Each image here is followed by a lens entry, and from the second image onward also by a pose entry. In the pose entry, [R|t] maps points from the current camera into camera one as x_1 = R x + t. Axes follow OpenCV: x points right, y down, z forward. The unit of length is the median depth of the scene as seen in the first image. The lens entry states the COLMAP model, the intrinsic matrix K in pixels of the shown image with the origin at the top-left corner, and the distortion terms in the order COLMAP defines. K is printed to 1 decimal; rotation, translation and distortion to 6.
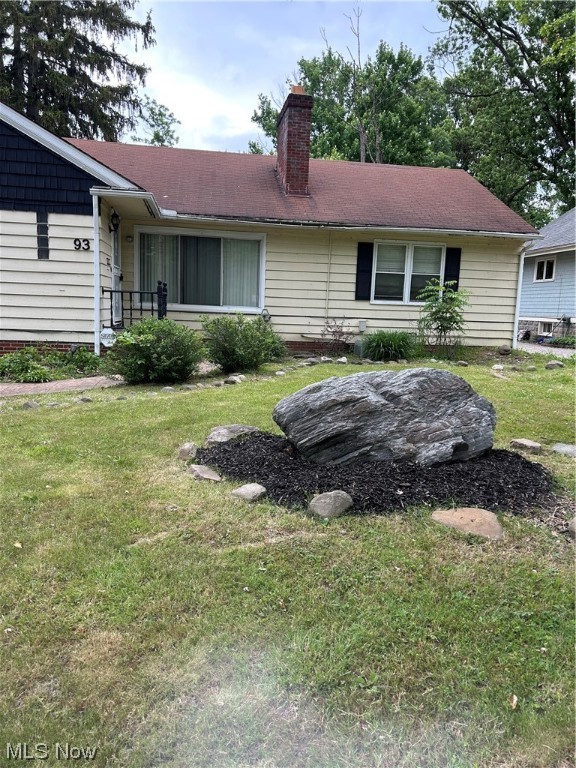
lens RADIAL K [[571.9, 0, 288.0], [0, 571.9, 382.3], [0, 0, 1]] dist [0.057148, -0.065055]
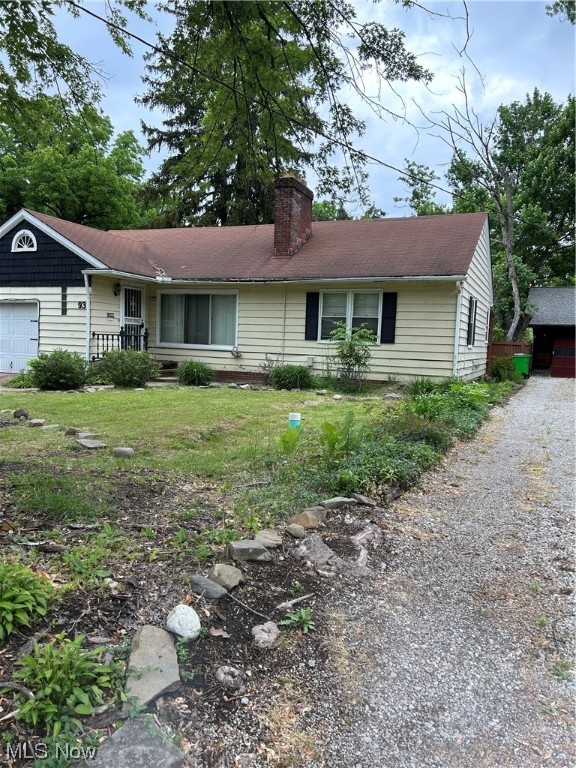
lens RADIAL K [[571.9, 0, 288.9], [0, 571.9, 386.5], [0, 0, 1]] dist [0.057148, -0.065055]
pose [[0.847724, 0.036164, -0.529203, 0.739598], [-0.074439, 0.995911, -0.051186, 0.016628], [0.525188, 0.082784, 0.846950, -0.015628]]
